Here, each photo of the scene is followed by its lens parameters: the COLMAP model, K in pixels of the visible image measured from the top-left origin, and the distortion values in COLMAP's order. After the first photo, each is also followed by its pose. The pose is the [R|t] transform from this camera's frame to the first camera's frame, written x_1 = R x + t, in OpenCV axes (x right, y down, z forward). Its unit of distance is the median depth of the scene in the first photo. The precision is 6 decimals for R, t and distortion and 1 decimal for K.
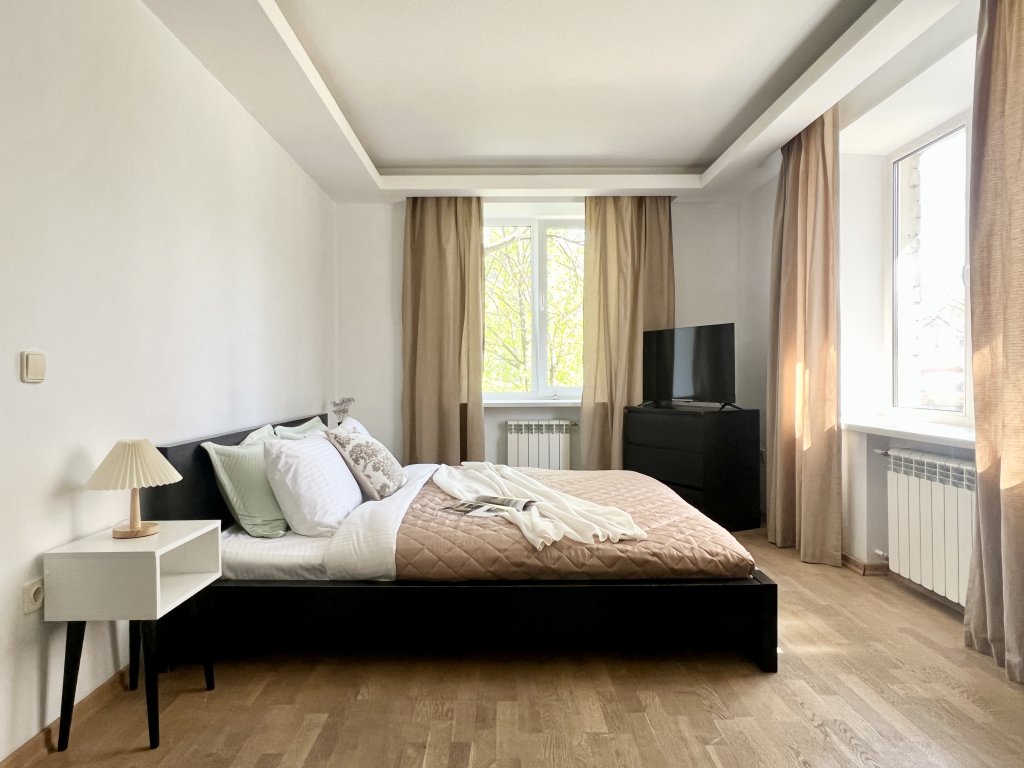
lens RADIAL K [[655.8, 0, 503.4], [0, 655.8, 380.5], [0, 0, 1]] dist [-0.006340, 0.017177]
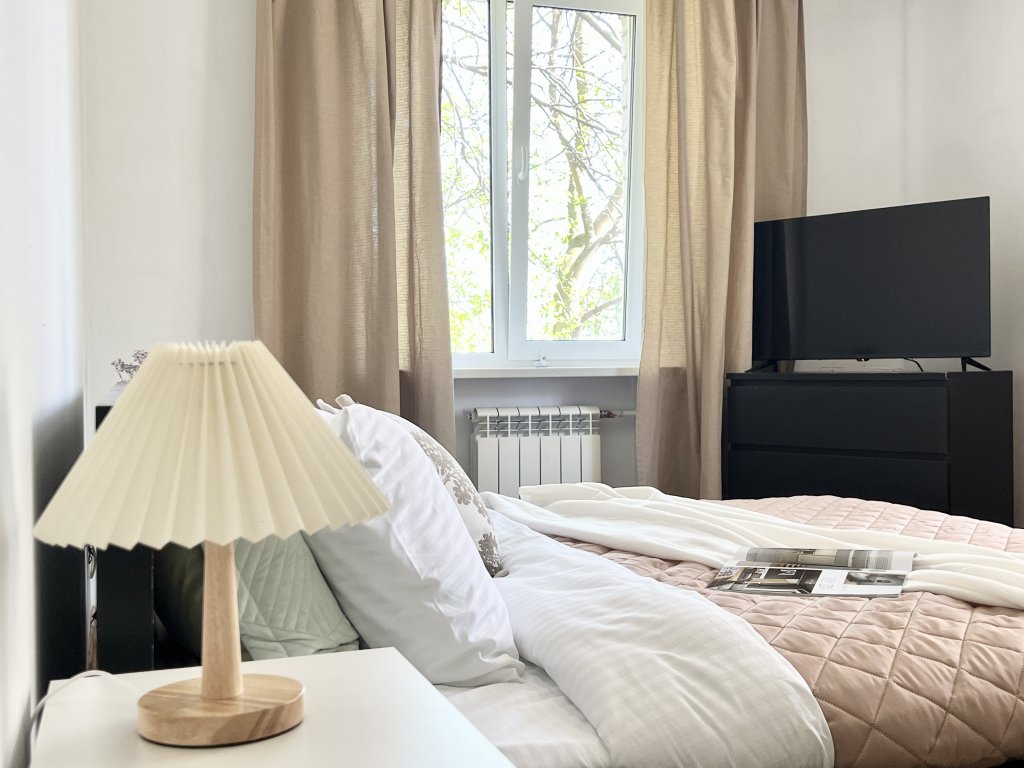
lens RADIAL K [[1170.4, 0, 509.6], [0, 1170.4, 384.3], [0, 0, 1]] dist [0.158050, 0.000000]
pose [[0.956006, -0.013983, 0.293013, -0.488534], [0.008049, 0.999738, 0.021448, 0.058259], [-0.293236, -0.018146, 0.955868, 0.441304]]
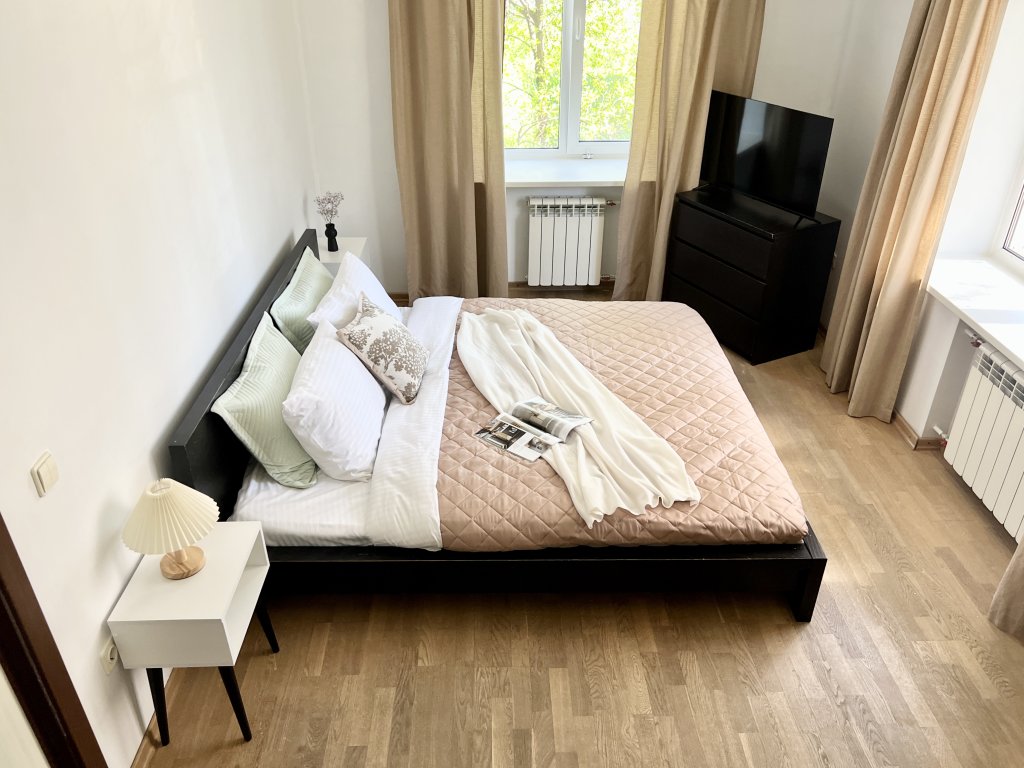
lens RADIAL K [[779.2, 0, 513.5], [0, 779.2, 380.7], [0, 0, 1]] dist [0.054574, -0.045772]
pose [[0.999715, -0.003942, 0.023555, -0.085840], [-0.008081, 0.872278, 0.488944, -0.494690], [-0.022474, -0.488995, 0.871997, 0.093365]]
